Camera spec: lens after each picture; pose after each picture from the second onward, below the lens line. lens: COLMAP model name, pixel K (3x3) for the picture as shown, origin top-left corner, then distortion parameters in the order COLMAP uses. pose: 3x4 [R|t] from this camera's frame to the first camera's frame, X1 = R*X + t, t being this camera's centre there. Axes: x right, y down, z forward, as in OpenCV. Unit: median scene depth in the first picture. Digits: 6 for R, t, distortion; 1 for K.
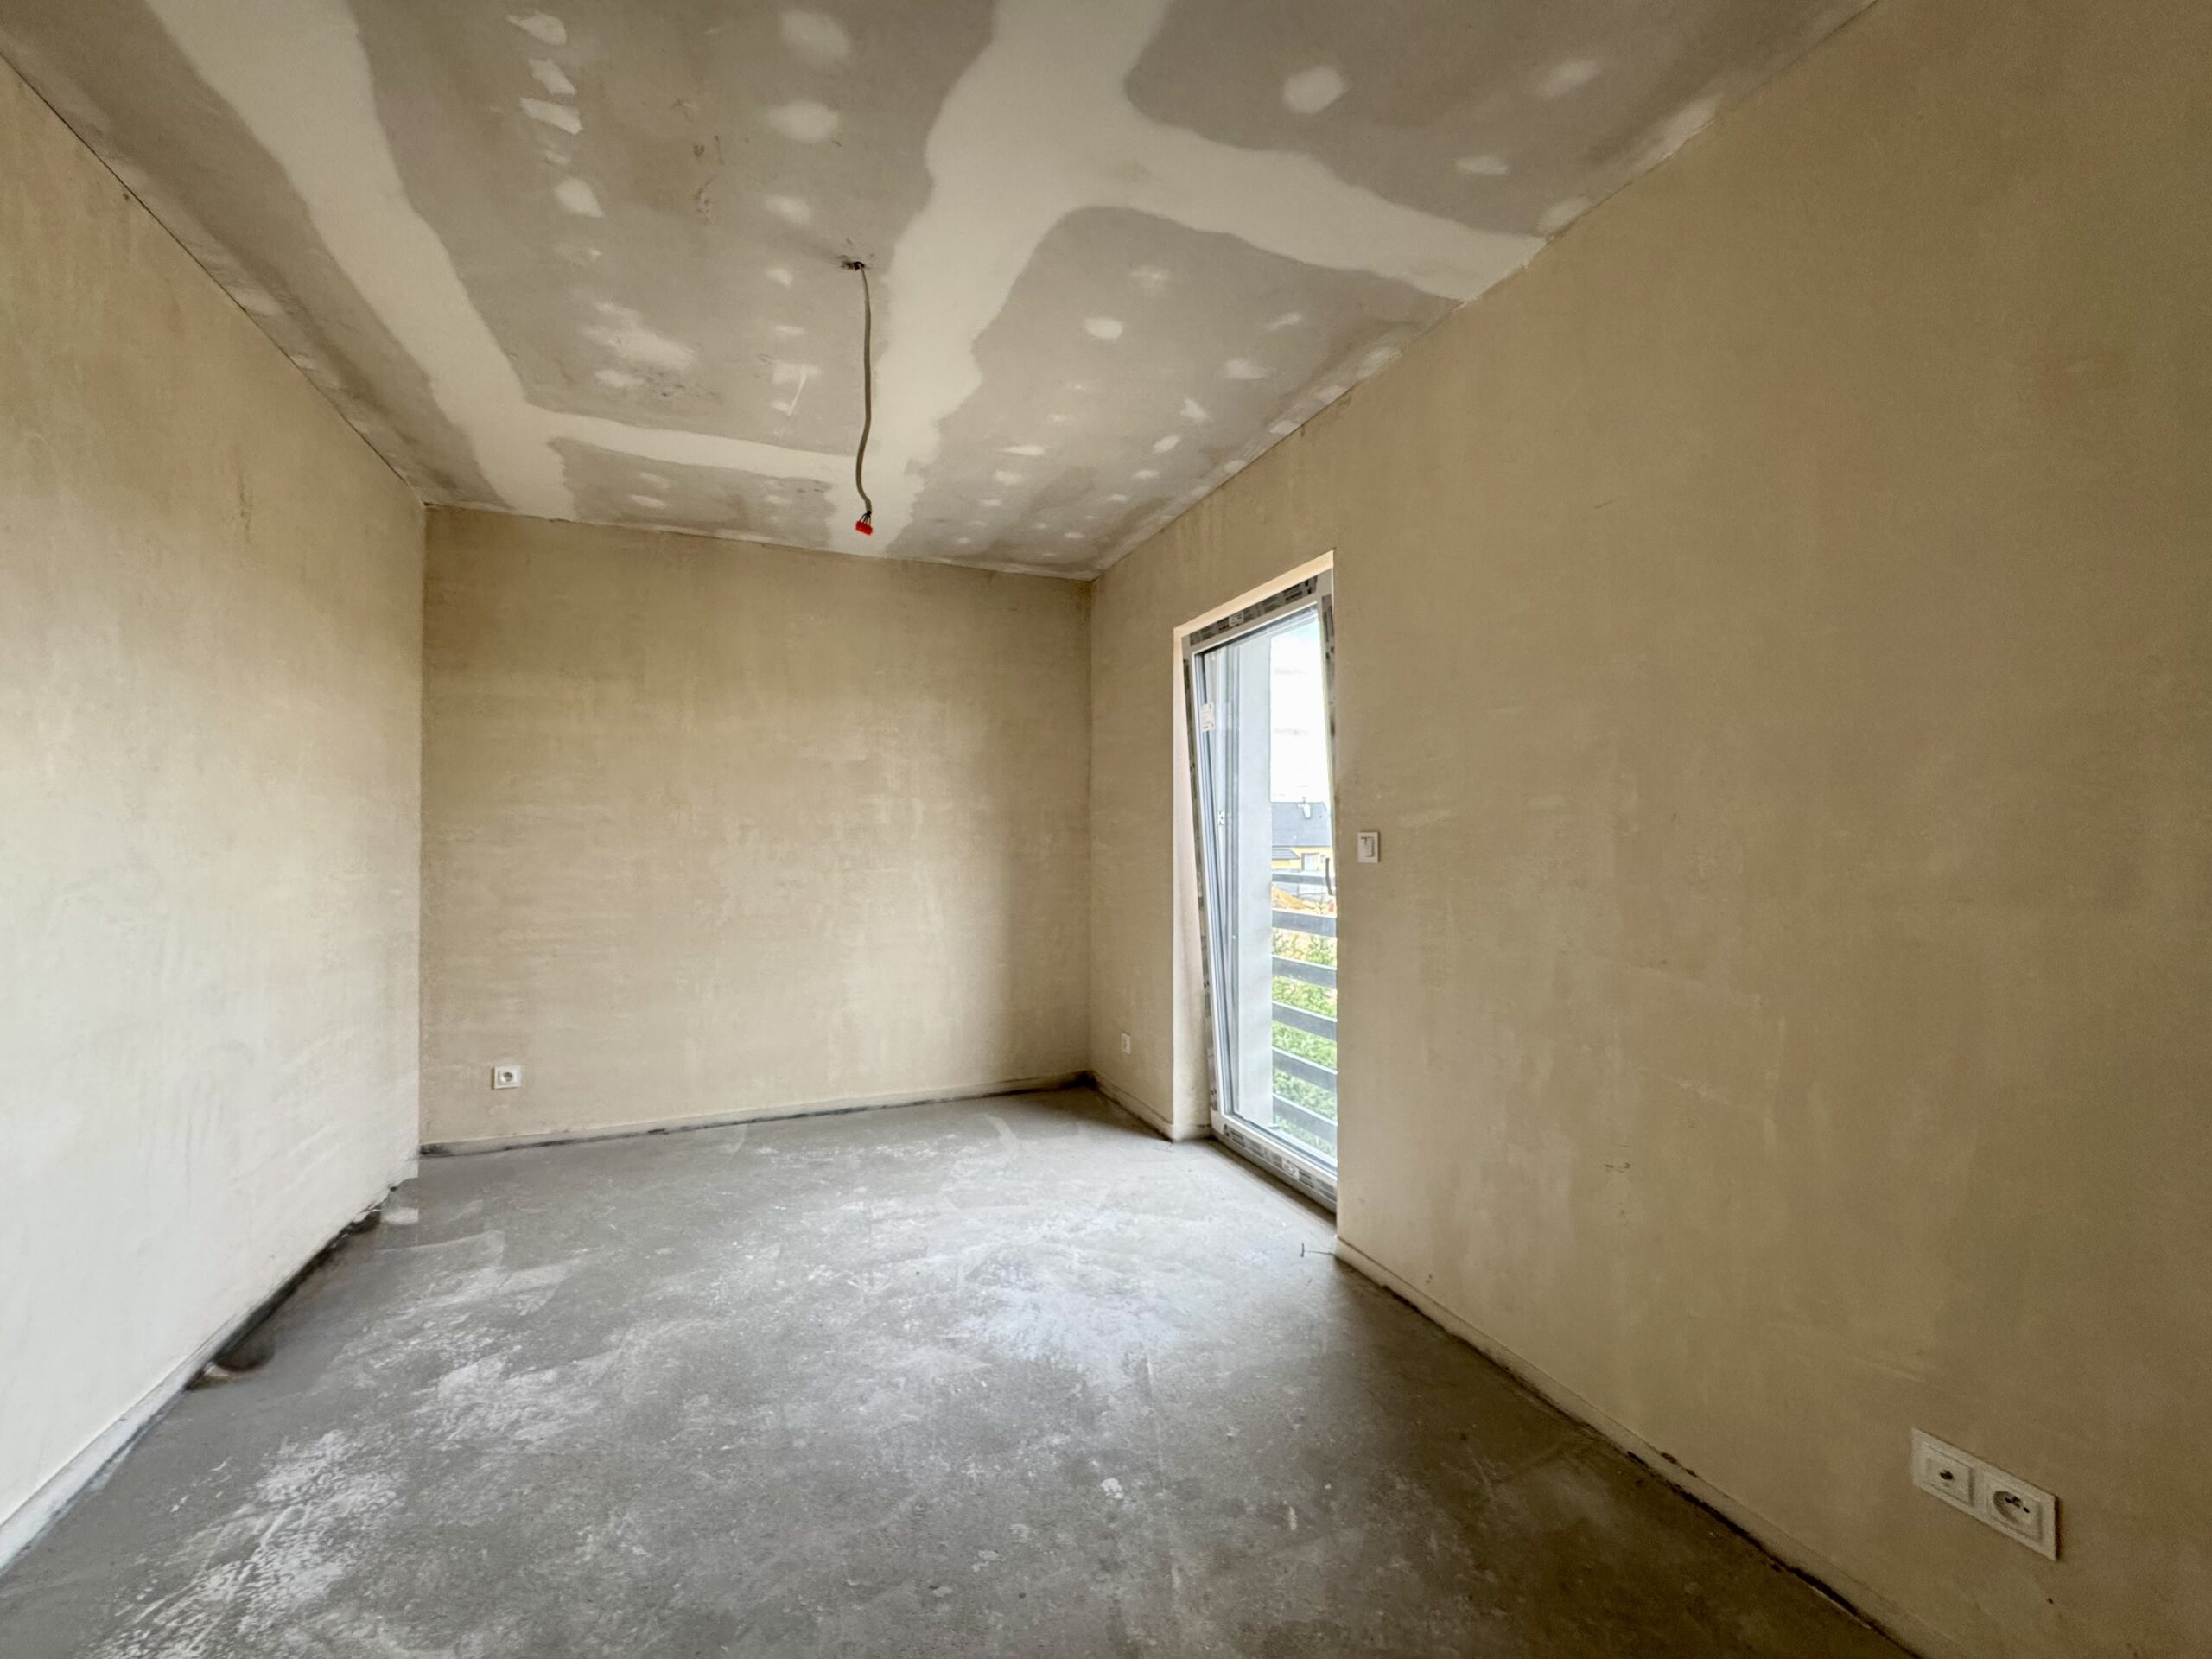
lens RADIAL K [[884.7, 0, 1108.1], [0, 884.7, 829.4], [0, 0, 1]] dist [-0.005066, 0.000158]
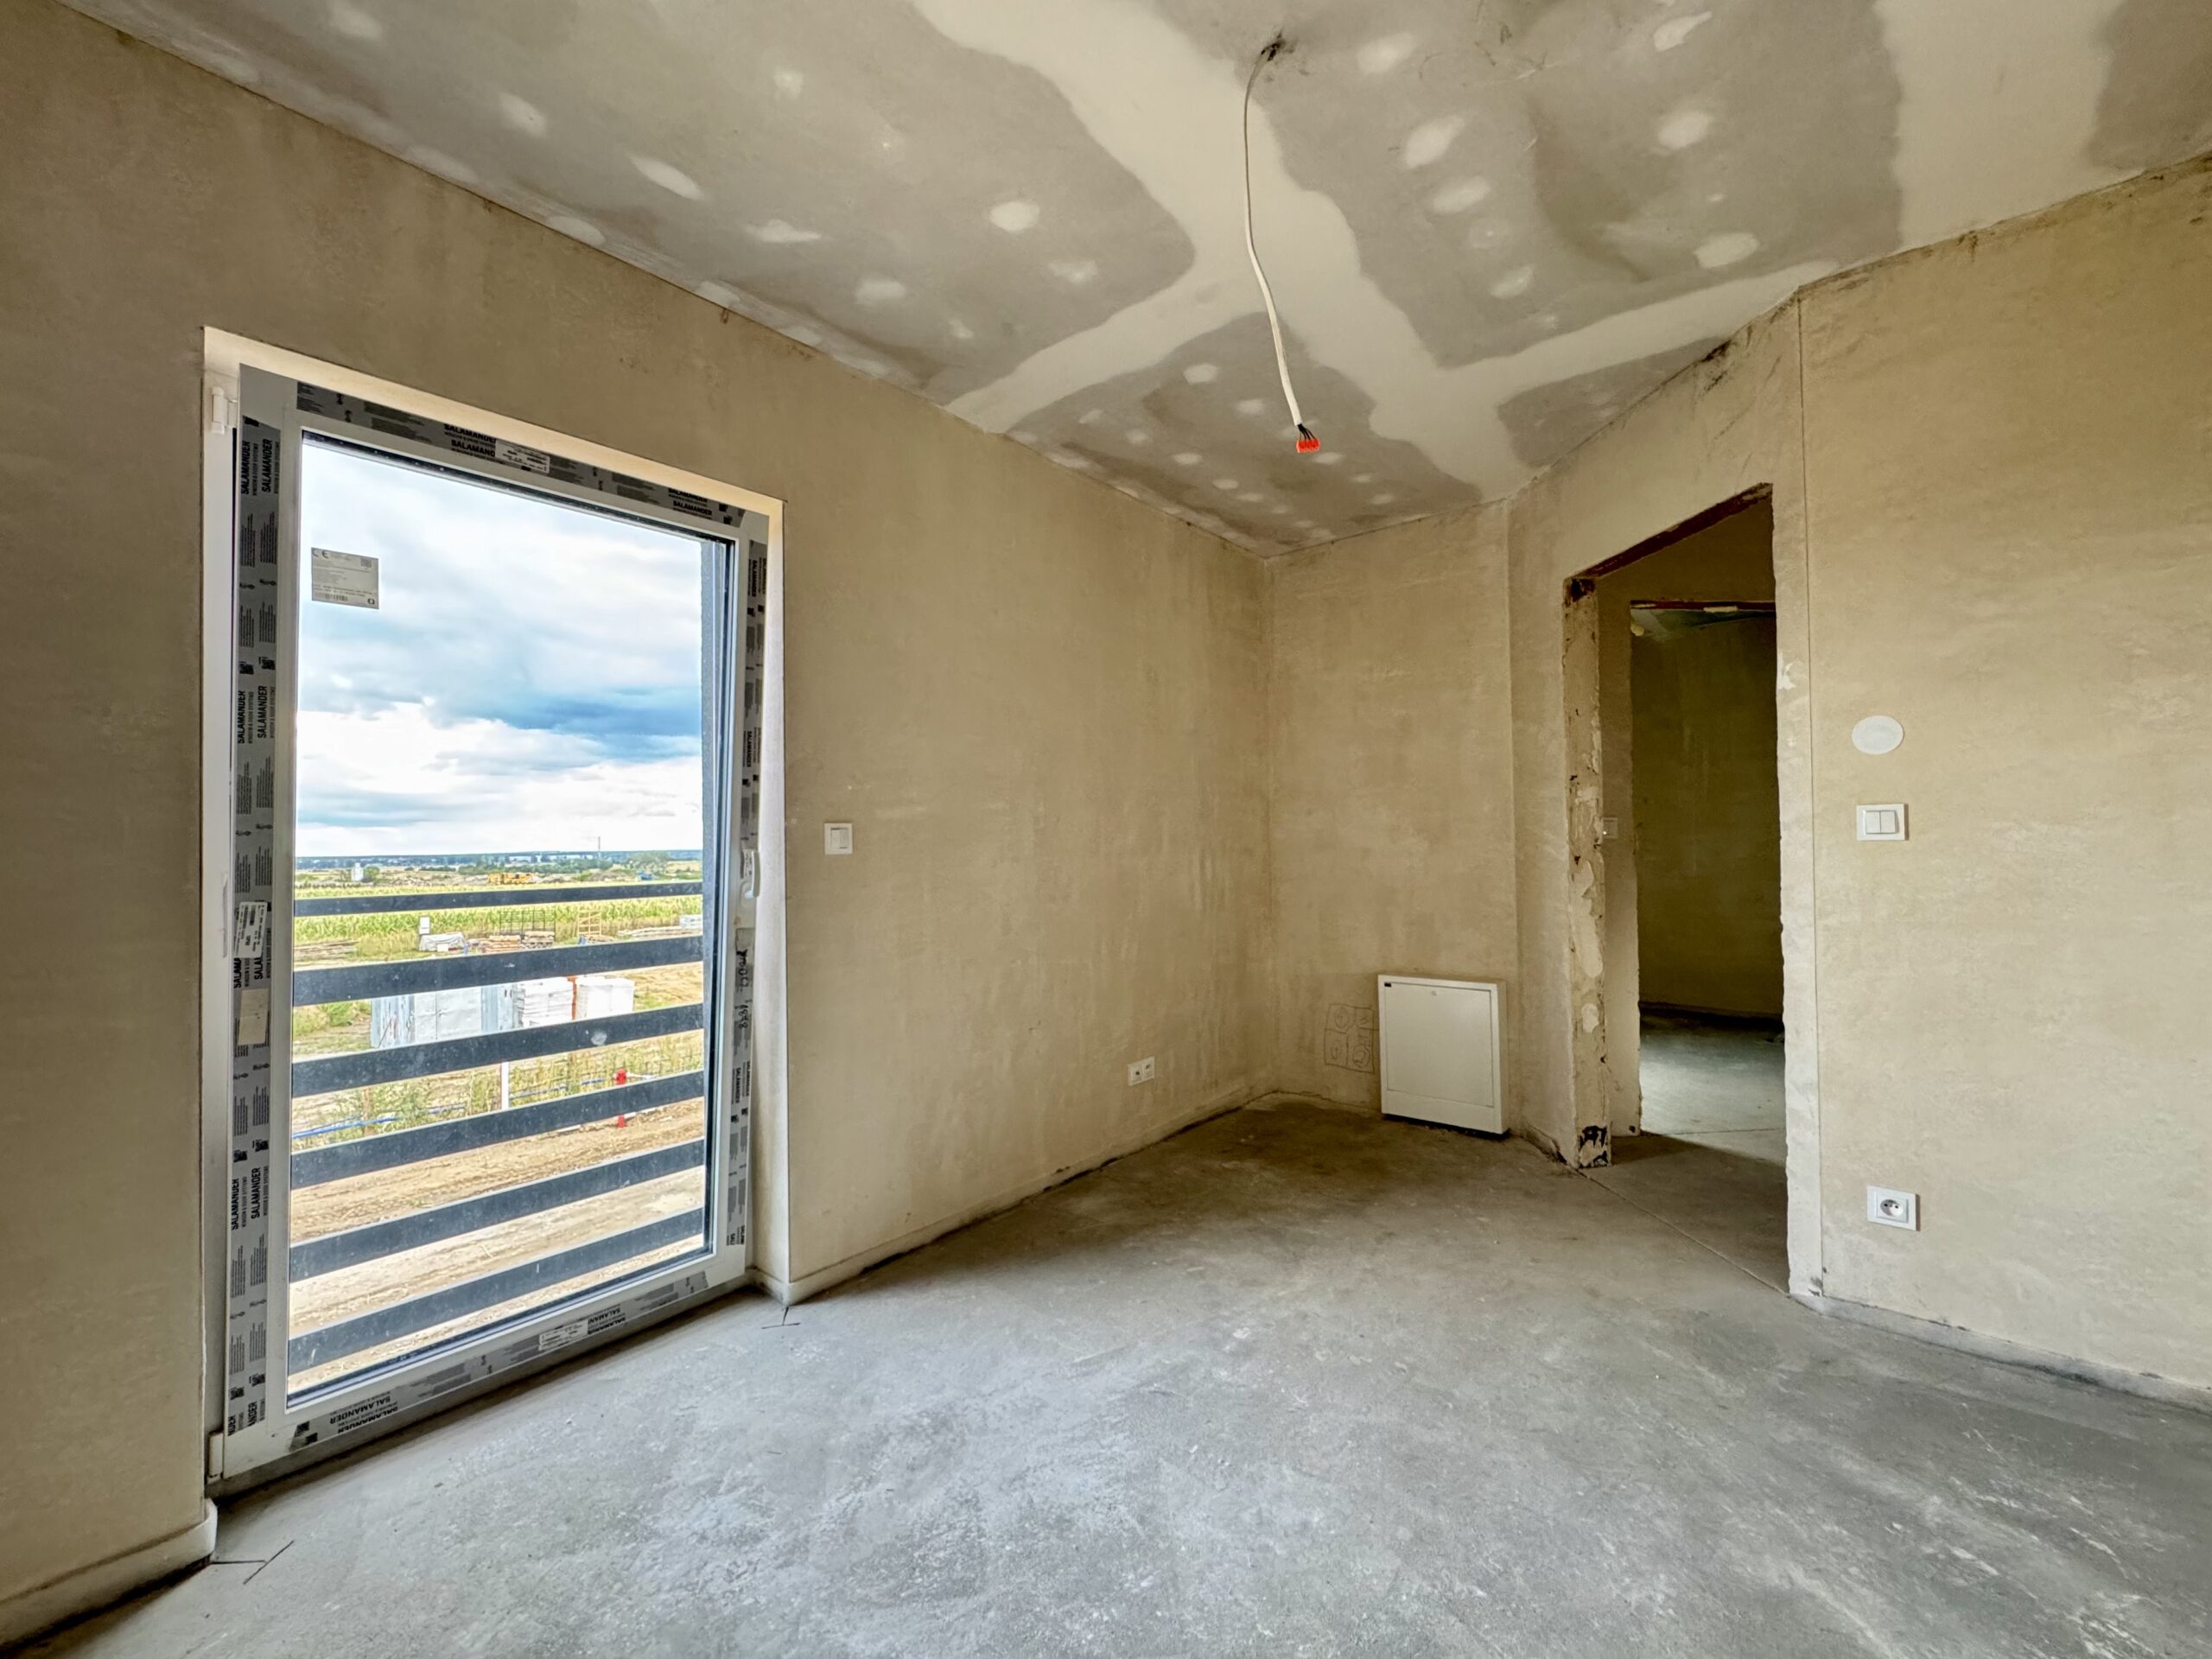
lens RADIAL K [[884.7, 0, 1104.9], [0, 884.7, 828.3], [0, 0, 1]] dist [-0.005066, 0.000158]
pose [[-0.453600, 0.022674, 0.890917, -0.852976], [0.004206, 0.999720, -0.023301, 0.039959], [-0.891195, -0.006822, -0.453568, 1.422547]]
